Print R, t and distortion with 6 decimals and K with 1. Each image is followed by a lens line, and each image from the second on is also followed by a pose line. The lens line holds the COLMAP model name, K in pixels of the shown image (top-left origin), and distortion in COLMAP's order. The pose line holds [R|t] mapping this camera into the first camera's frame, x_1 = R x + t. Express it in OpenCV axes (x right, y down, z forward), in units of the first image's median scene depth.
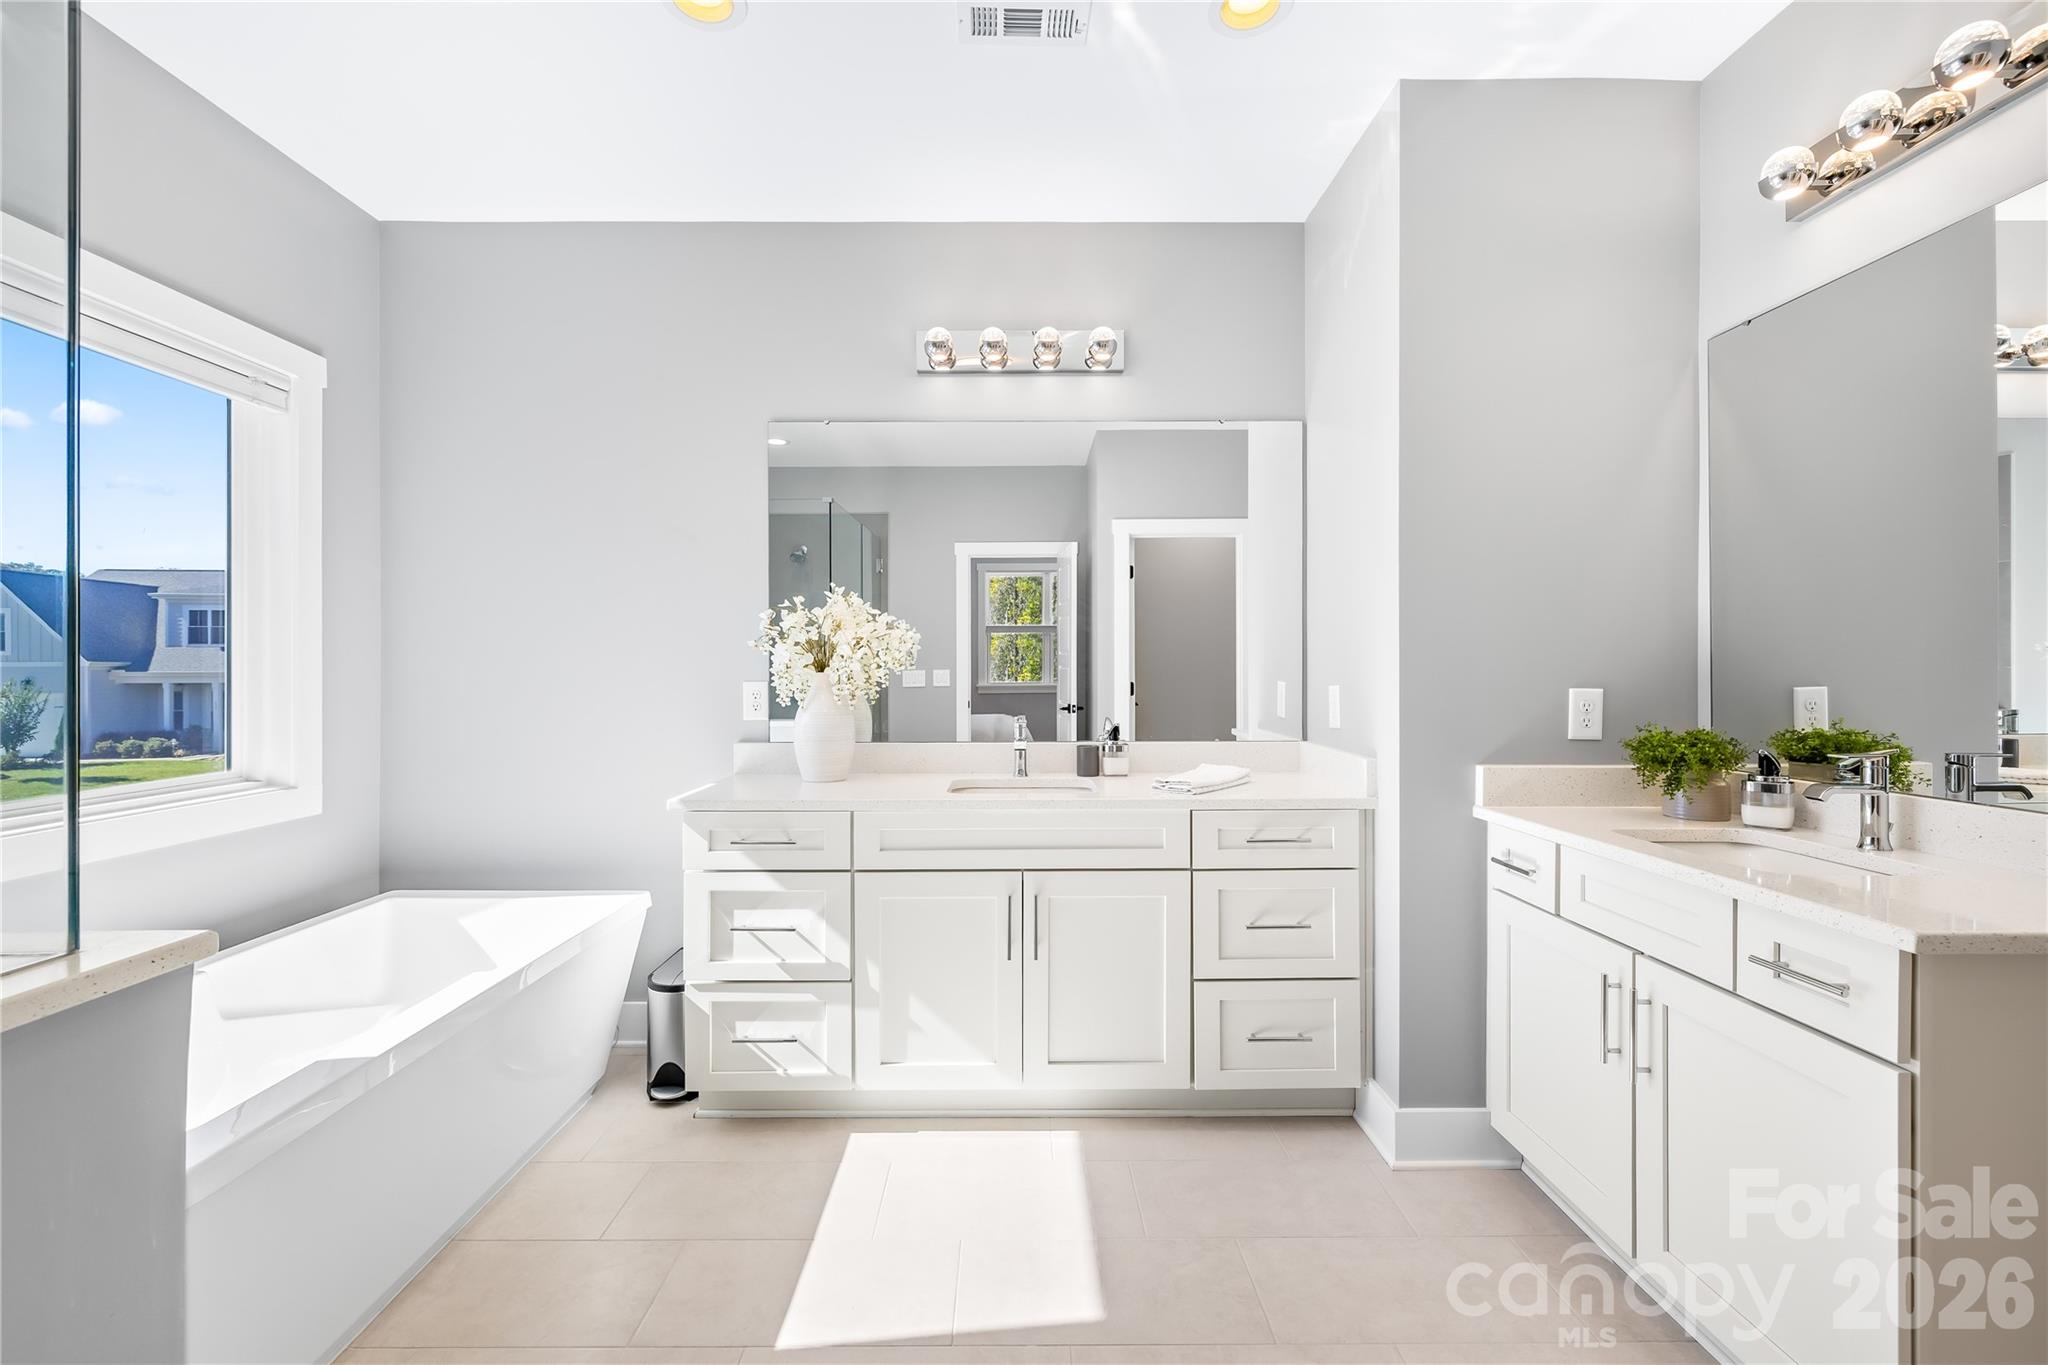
lens RADIAL K [[870.7, 0, 1021.8], [0, 870.7, 649.1], [0, 0, 1]] dist [0.001401, 0.000006]
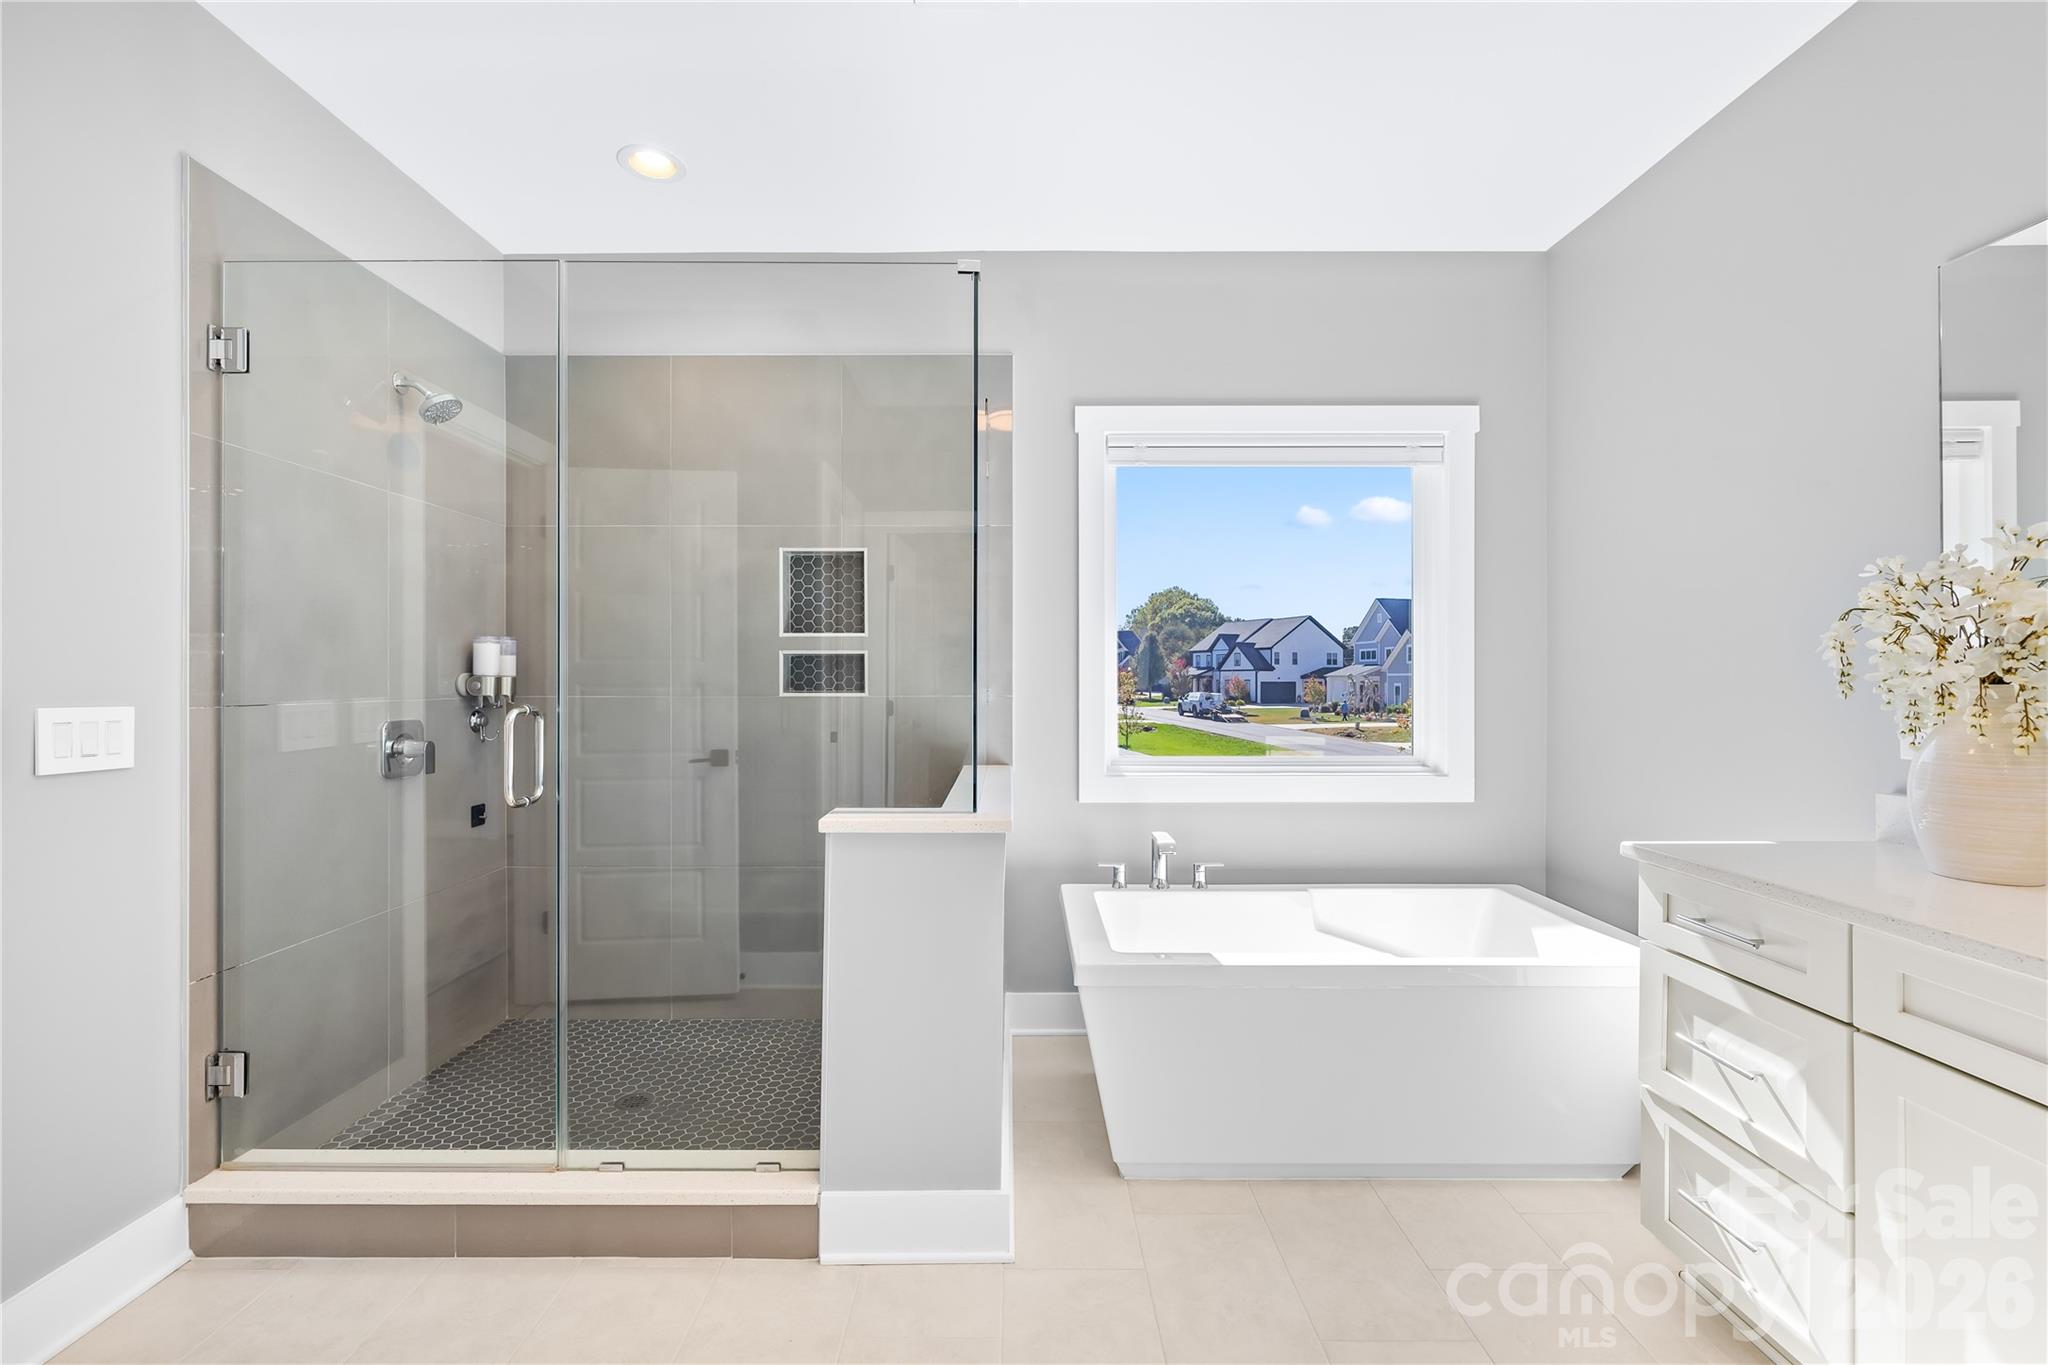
lens RADIAL K [[861.9, 0, 1015.6], [0, 861.9, 662.7], [0, 0, 1]] dist [-0.000736, -0.000176]
pose [[-0.011570, -0.014747, -0.999824, 0.392144], [0.021037, 0.999666, -0.014988, 0.009579], [0.999712, -0.021207, -0.011256, 0.463577]]
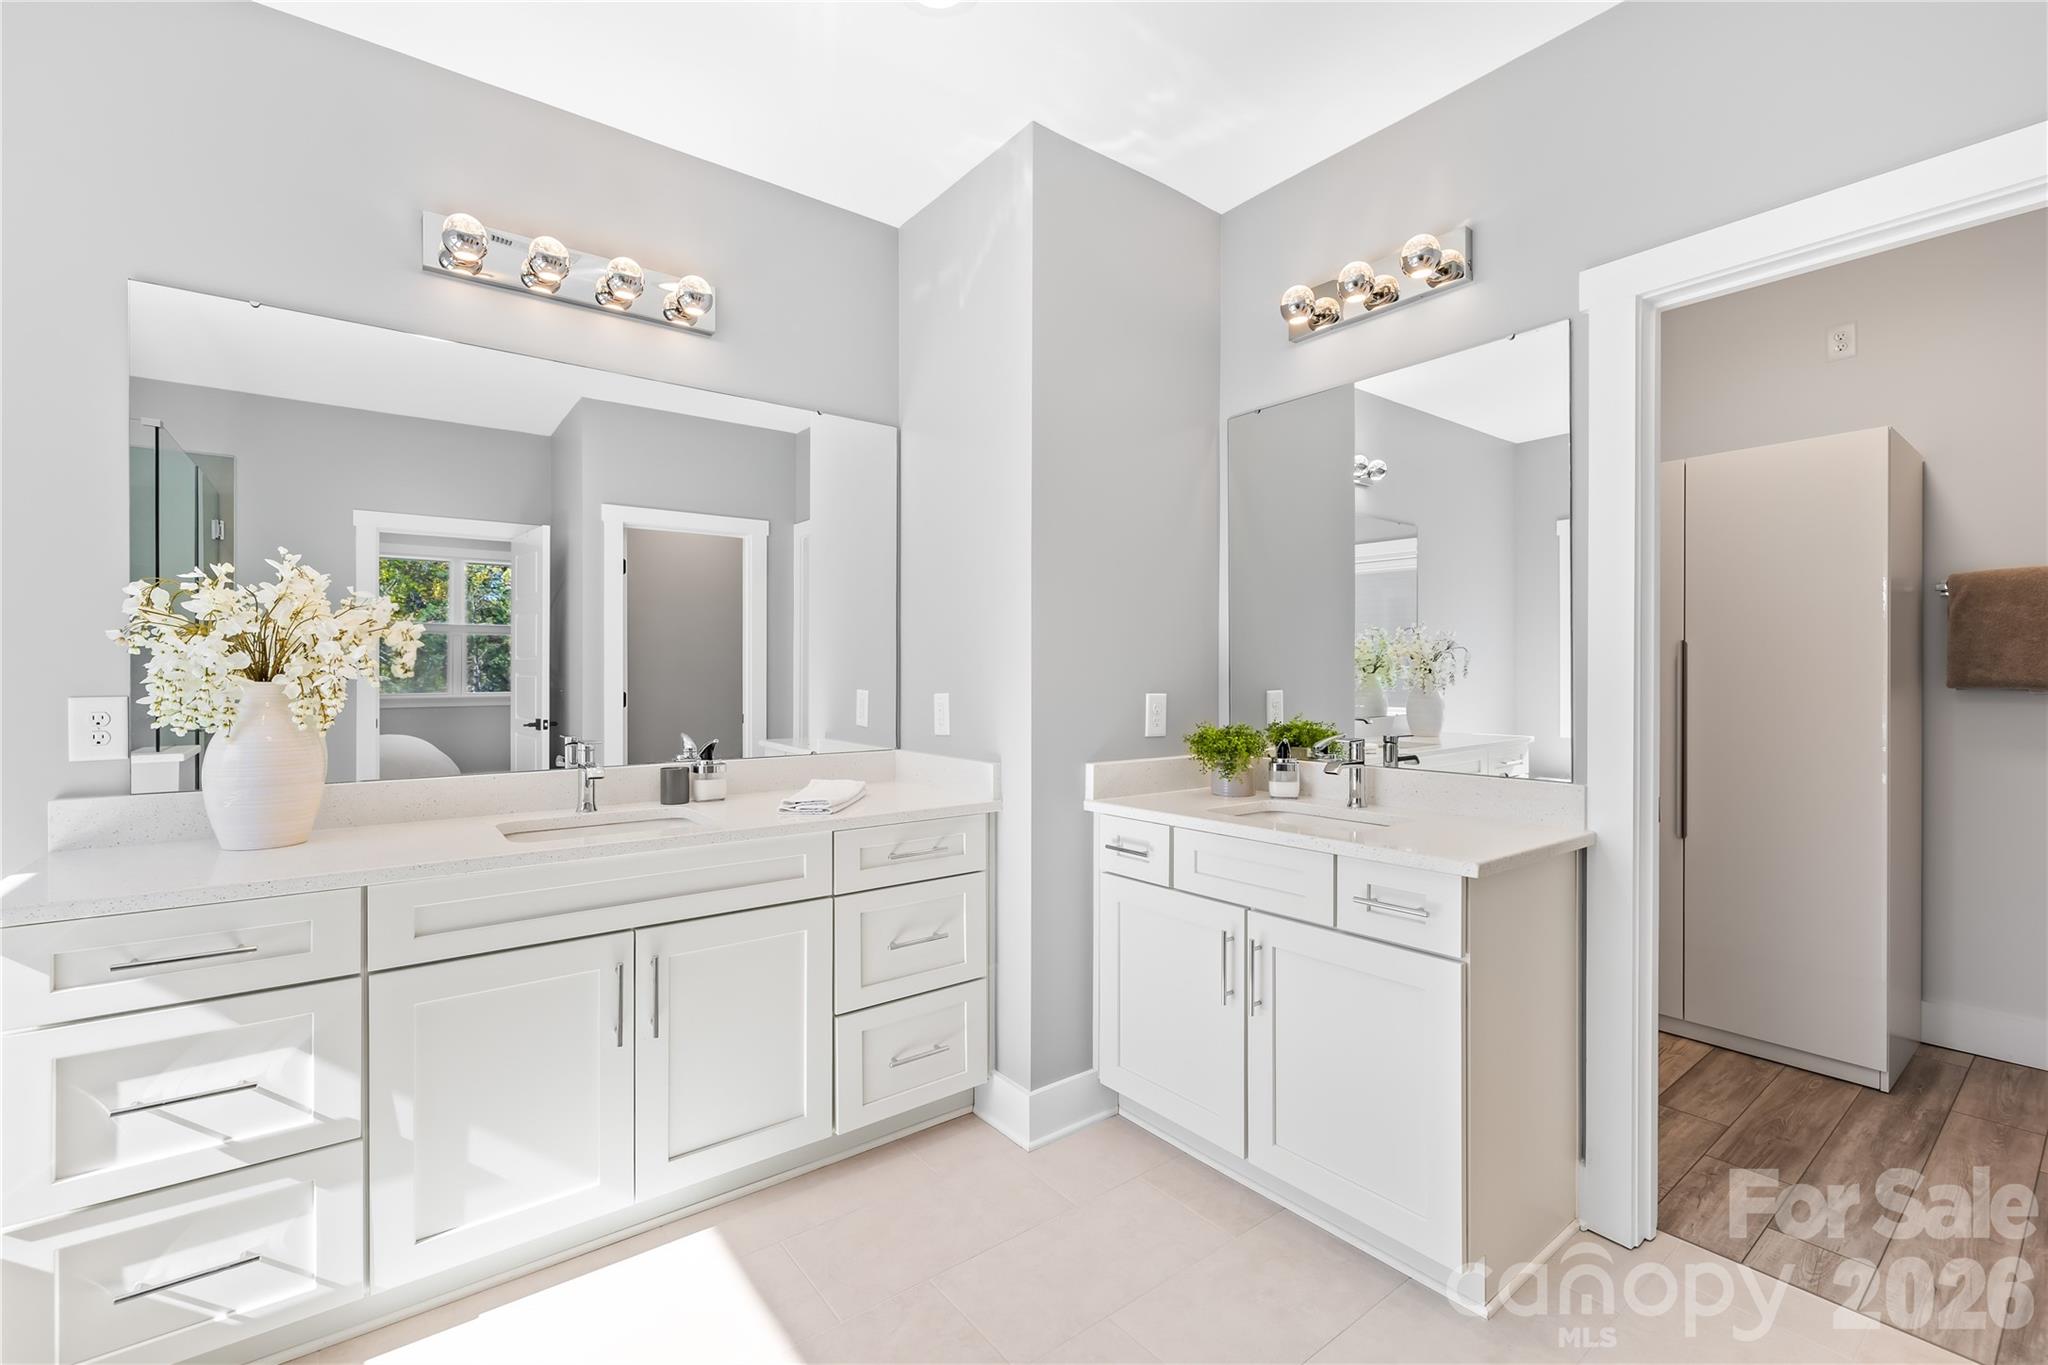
lens RADIAL K [[861.9, 0, 1015.6], [0, 861.9, 662.7], [0, 0, 1]] dist [-0.000736, -0.000176]
pose [[0.796857, 0.011026, 0.604067, -0.202114], [-0.014262, 0.999898, 0.000563, 0.004864], [-0.603999, -0.009064, 0.796934, 0.165271]]
